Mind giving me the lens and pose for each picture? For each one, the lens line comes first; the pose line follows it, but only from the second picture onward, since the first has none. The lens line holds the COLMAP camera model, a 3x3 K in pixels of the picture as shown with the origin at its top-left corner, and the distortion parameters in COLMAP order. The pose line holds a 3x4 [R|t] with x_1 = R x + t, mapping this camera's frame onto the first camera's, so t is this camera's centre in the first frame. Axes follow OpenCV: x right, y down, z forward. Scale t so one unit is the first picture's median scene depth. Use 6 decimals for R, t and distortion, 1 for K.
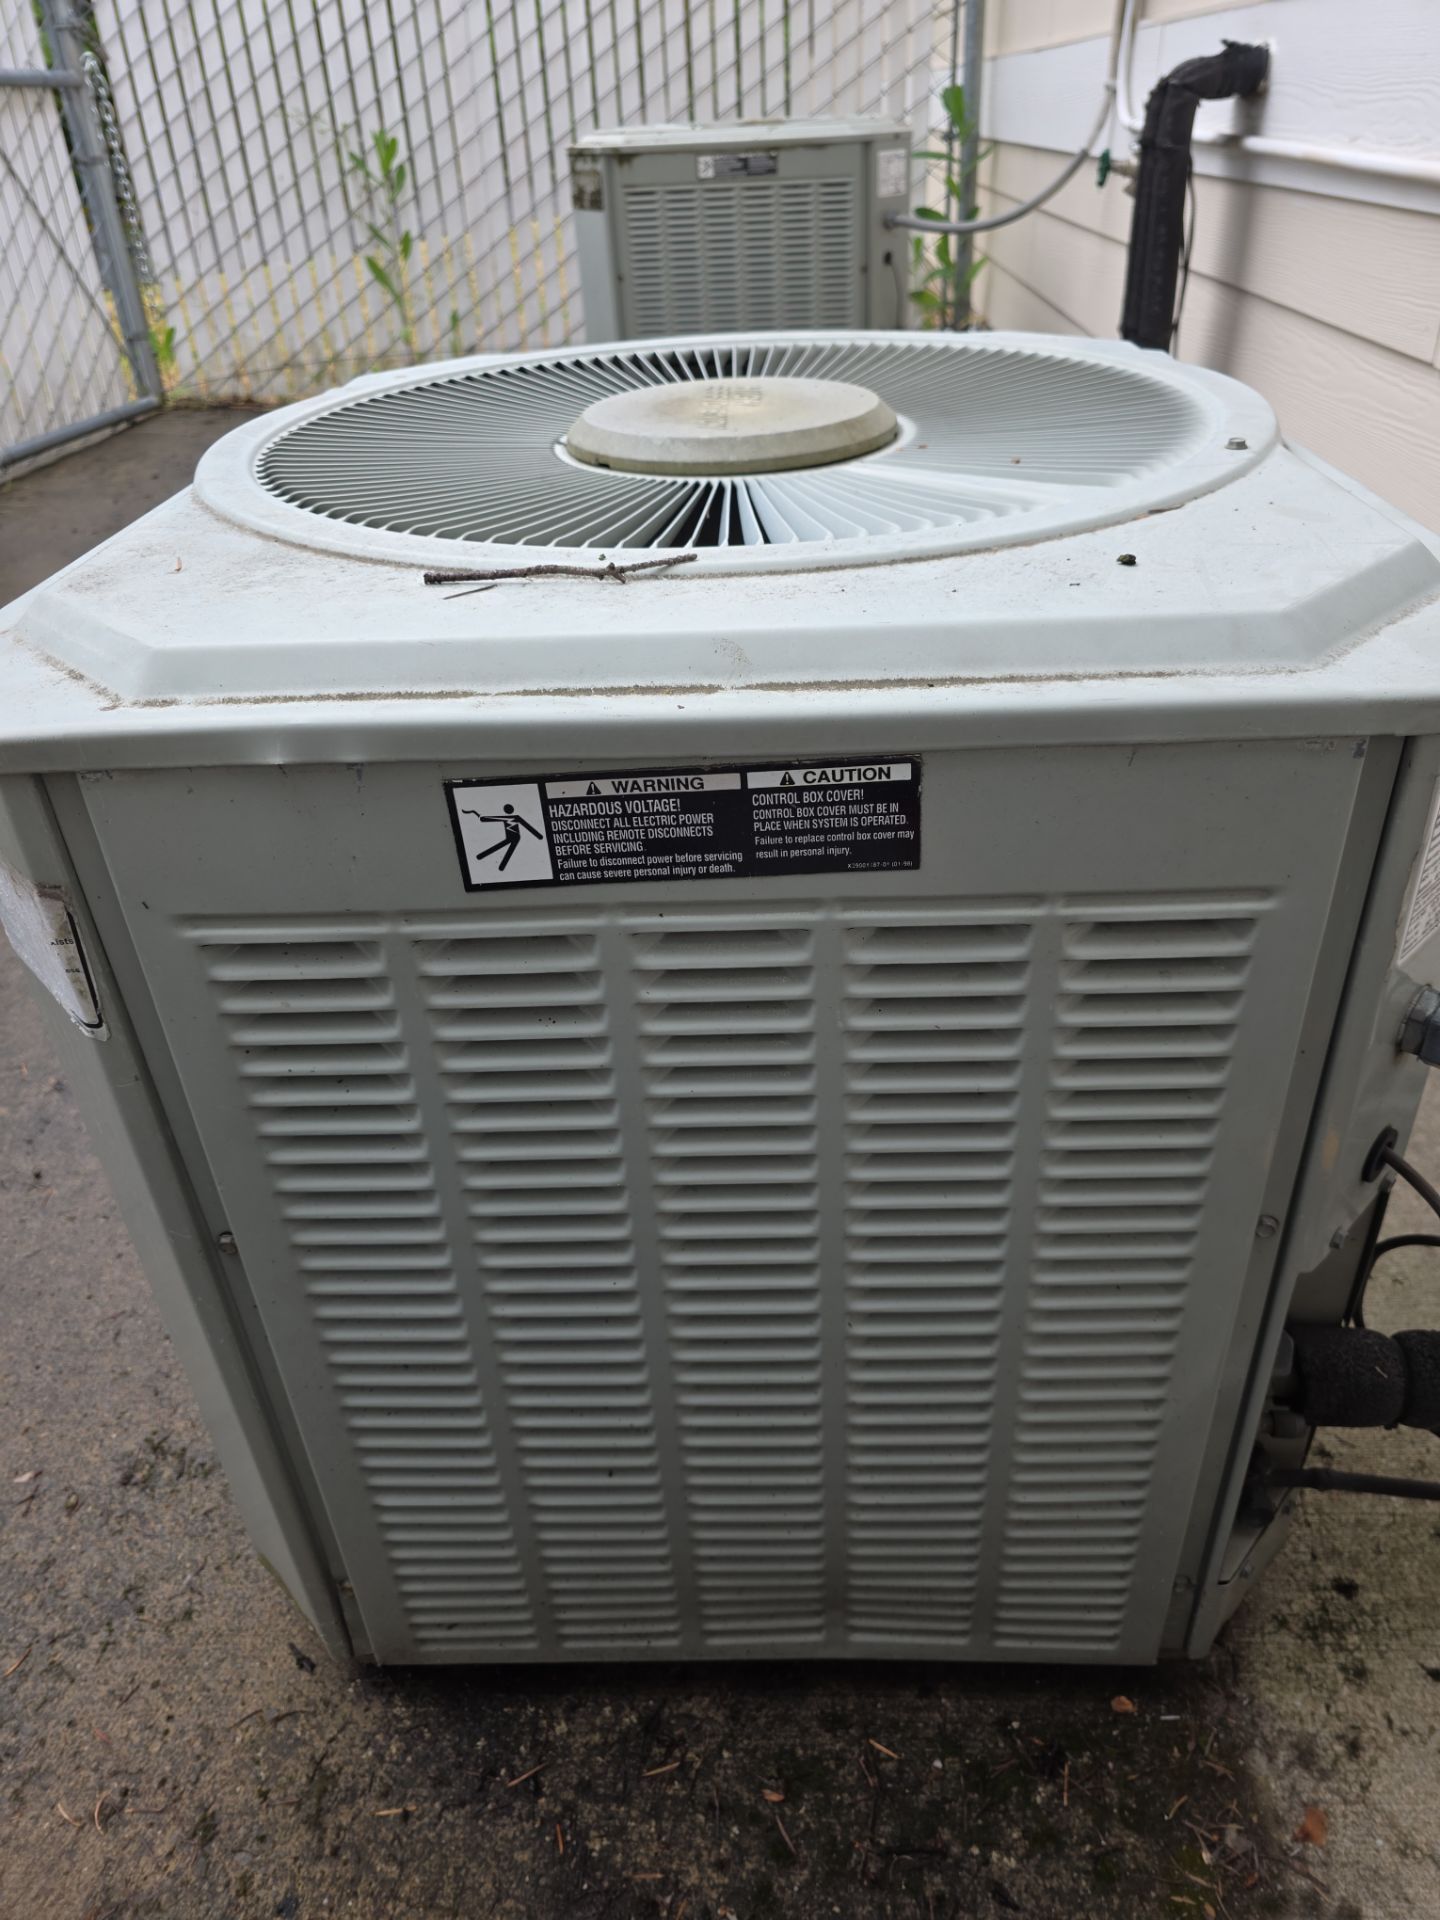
lens RADIAL K [[1316.1, 0, 756.5], [0, 1316.1, 968.4], [0, 0, 1]] dist [0.038705, -0.054356]
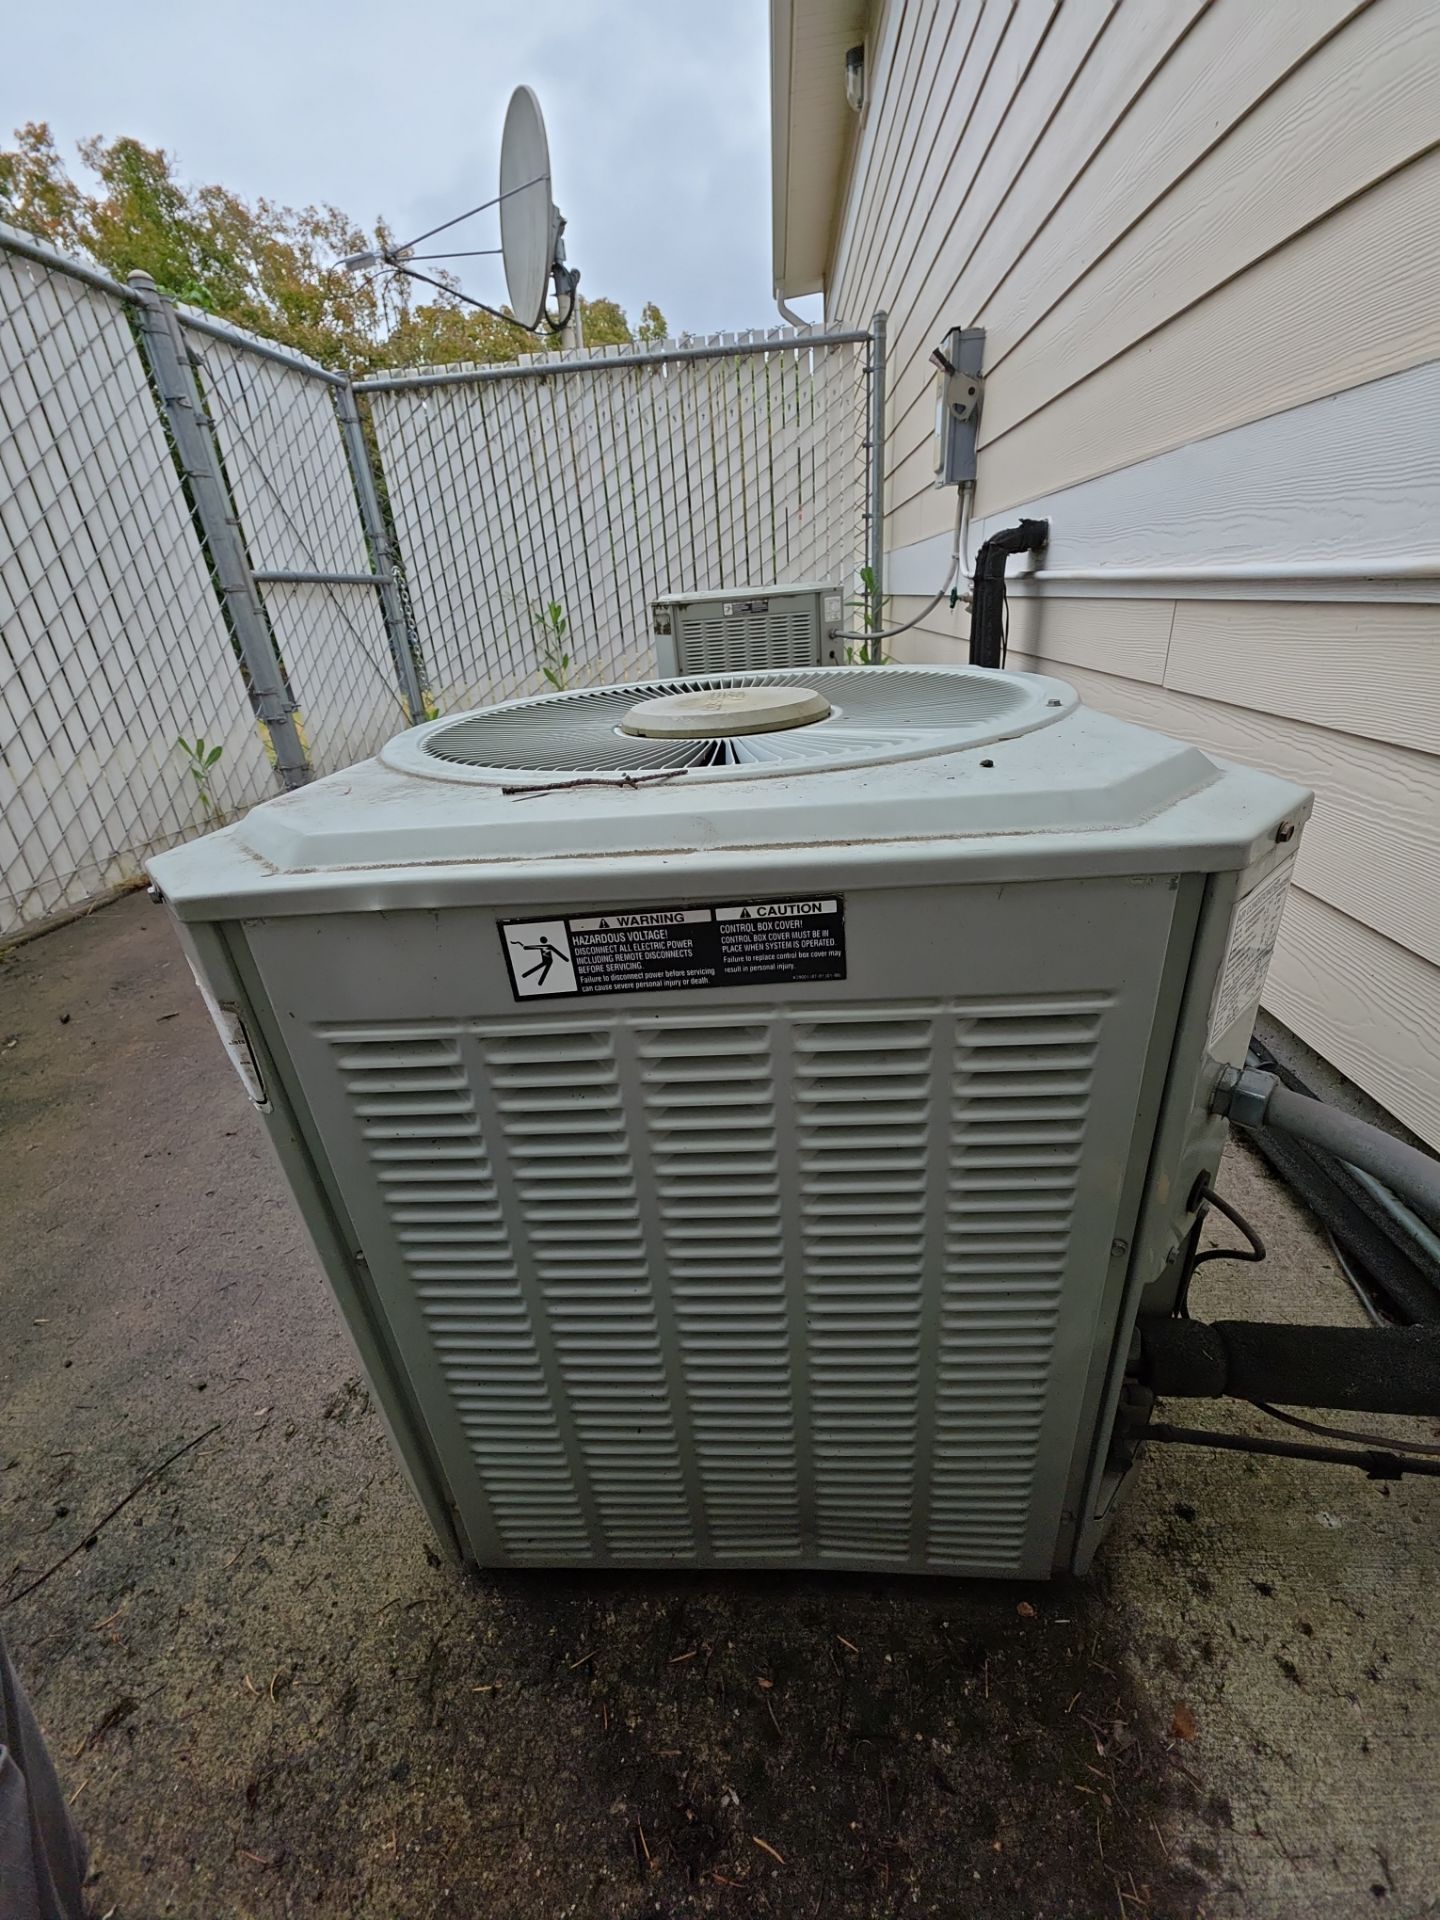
lens RADIAL K [[780.1, 0, 732.7], [0, 780.1, 954.9], [0, 0, 1]] dist [0.004324, -0.004730]
pose [[0.998983, -0.016265, -0.042043, 0.024828], [0.010343, 0.990460, -0.137413, 0.004899], [0.043877, 0.136839, 0.989621, 0.118260]]
